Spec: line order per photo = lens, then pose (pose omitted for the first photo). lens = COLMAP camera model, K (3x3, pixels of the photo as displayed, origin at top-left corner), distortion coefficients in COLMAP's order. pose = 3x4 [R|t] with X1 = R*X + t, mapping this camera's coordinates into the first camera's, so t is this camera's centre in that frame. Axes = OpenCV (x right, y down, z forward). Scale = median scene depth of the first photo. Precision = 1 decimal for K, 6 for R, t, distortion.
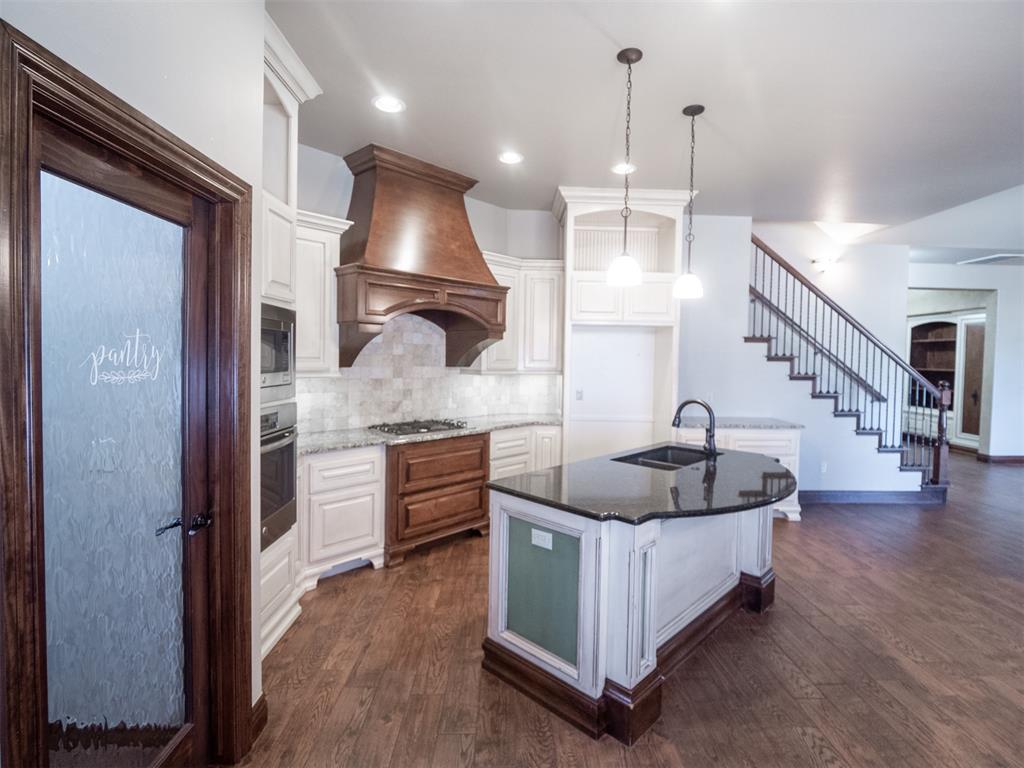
lens RADIAL K [[507.0, 0, 523.9], [0, 507.0, 374.3], [0, 0, 1]] dist [-0.011989, -0.000660]
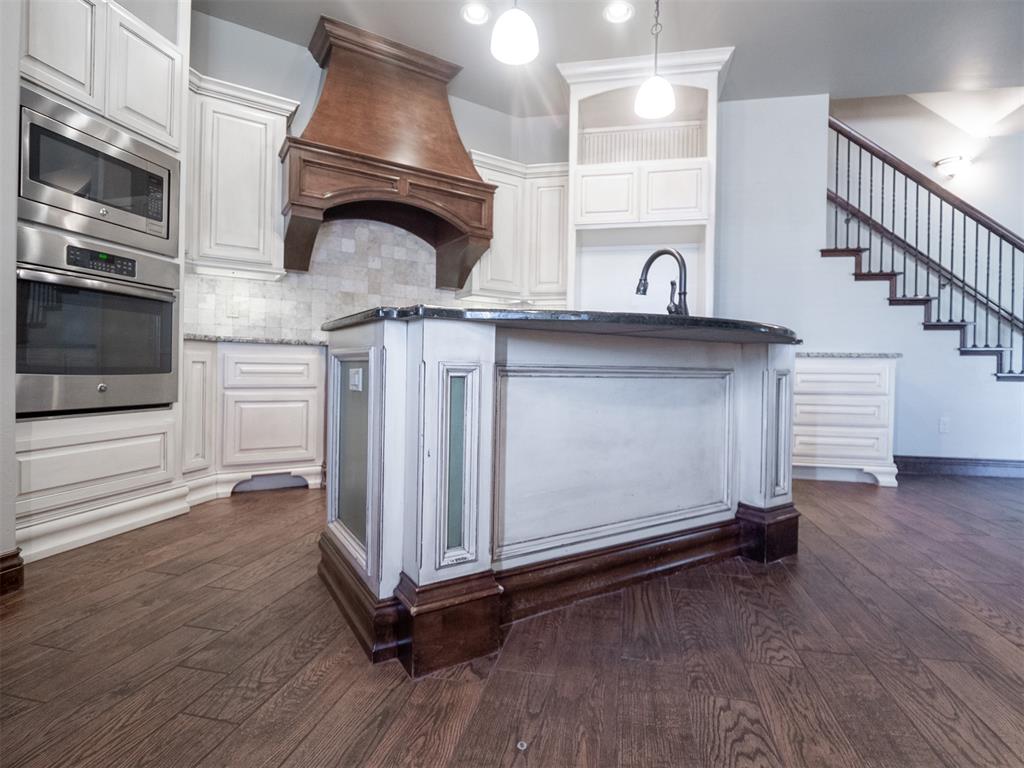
lens RADIAL K [[514.3, 0, 523.1], [0, 514.3, 374.4], [0, 0, 1]] dist [-0.013309, -0.001319]
pose [[0.971753, 0.003042, -0.235979, 0.243410], [-0.010562, 0.999476, -0.030612, 0.190395], [0.235762, 0.032239, 0.971276, 0.202082]]
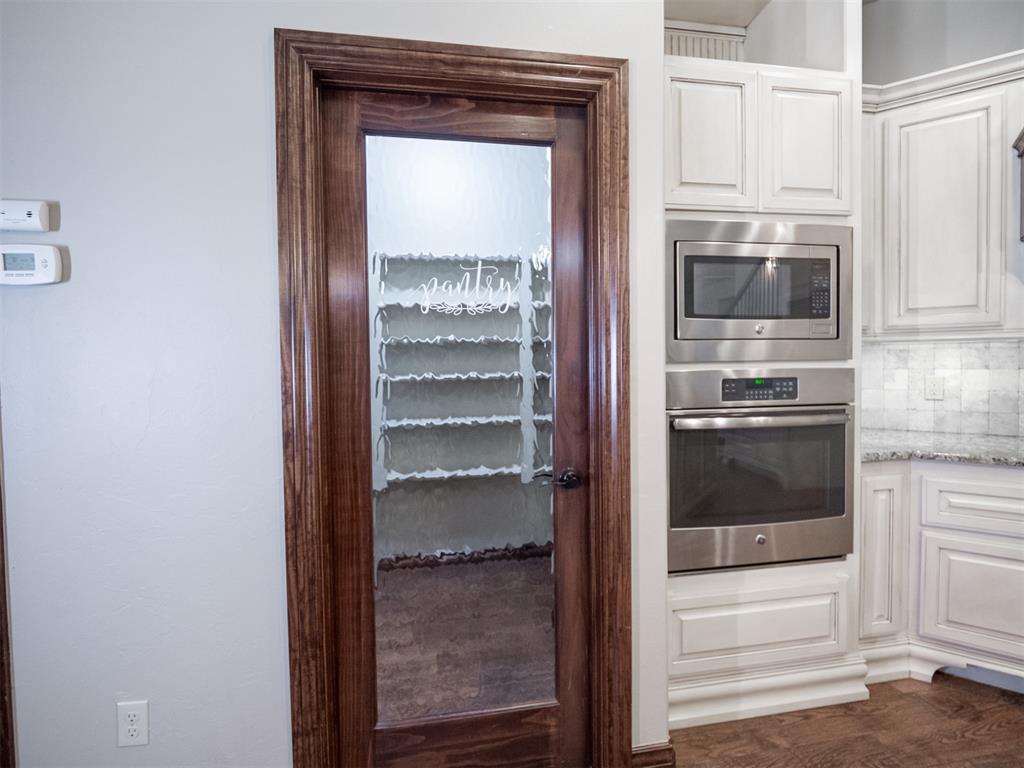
lens RADIAL K [[507.0, 0, 523.9], [0, 507.0, 374.3], [0, 0, 1]] dist [-0.011989, -0.000660]
pose [[0.135729, 0.010280, -0.990693, 0.094069], [-0.019143, 0.999787, 0.007752, 0.047079], [0.990561, 0.017913, 0.135897, 0.351873]]
